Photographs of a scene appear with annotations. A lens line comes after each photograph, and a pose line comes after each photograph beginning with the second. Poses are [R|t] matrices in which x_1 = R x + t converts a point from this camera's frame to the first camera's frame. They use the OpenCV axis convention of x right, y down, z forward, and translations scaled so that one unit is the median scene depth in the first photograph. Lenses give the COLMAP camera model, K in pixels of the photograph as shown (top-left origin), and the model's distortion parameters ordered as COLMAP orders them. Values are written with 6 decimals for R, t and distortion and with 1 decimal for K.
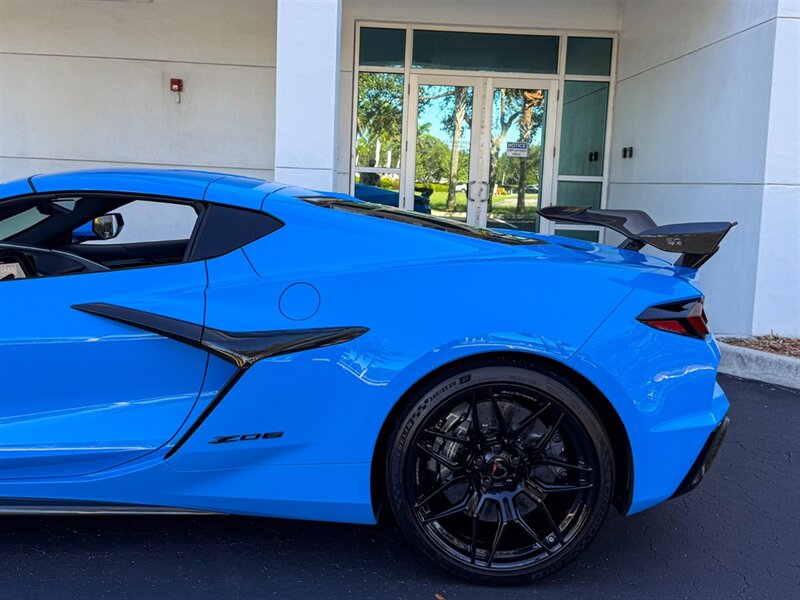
lens RADIAL K [[762.4, 0, 404.0], [0, 762.4, 244.2], [0, 0, 1]] dist [0.193022, -0.418478]
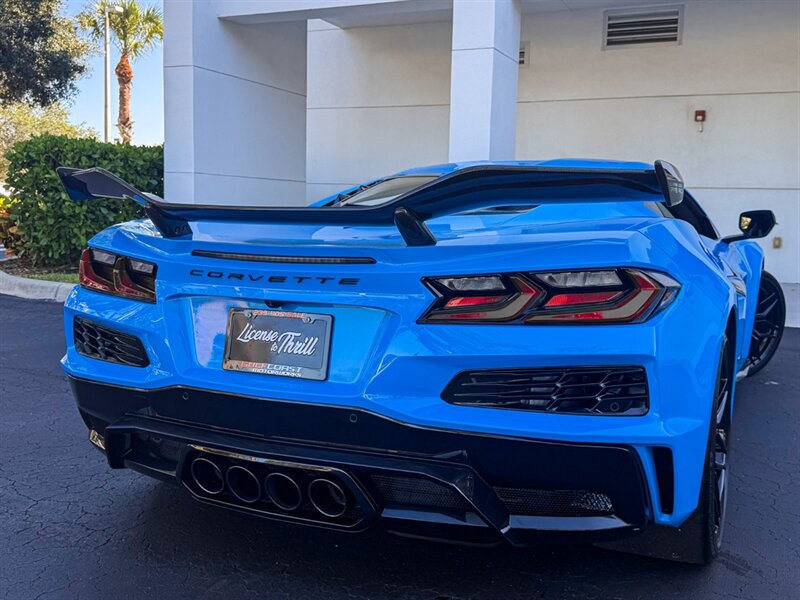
lens RADIAL K [[786.3, 0, 418.7], [0, 786.3, 281.4], [0, 0, 1]] dist [0.120742, -0.230992]
pose [[0.897546, 0.020042, -0.440464, -0.147202], [-0.025467, 0.999655, -0.006409, 0.049639], [0.440184, 0.016970, 0.897747, -0.199726]]
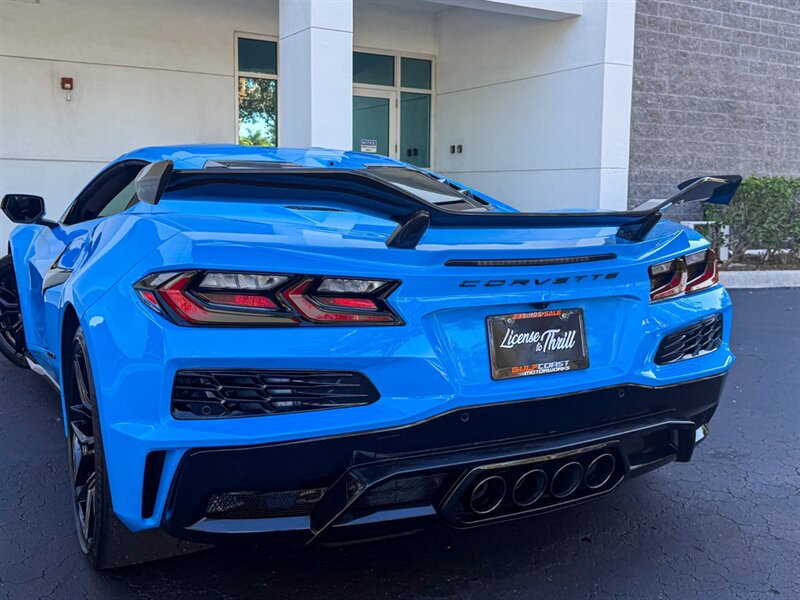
lens RADIAL K [[824.8, 0, 439.4], [0, 824.8, 252.6], [0, 0, 1]] dist [0.167086, -0.393166]
pose [[0.873674, -0.062489, 0.482482, -0.413225], [0.063617, 0.997876, 0.014042, 0.035545], [-0.482334, 0.018426, 0.875794, -0.214672]]
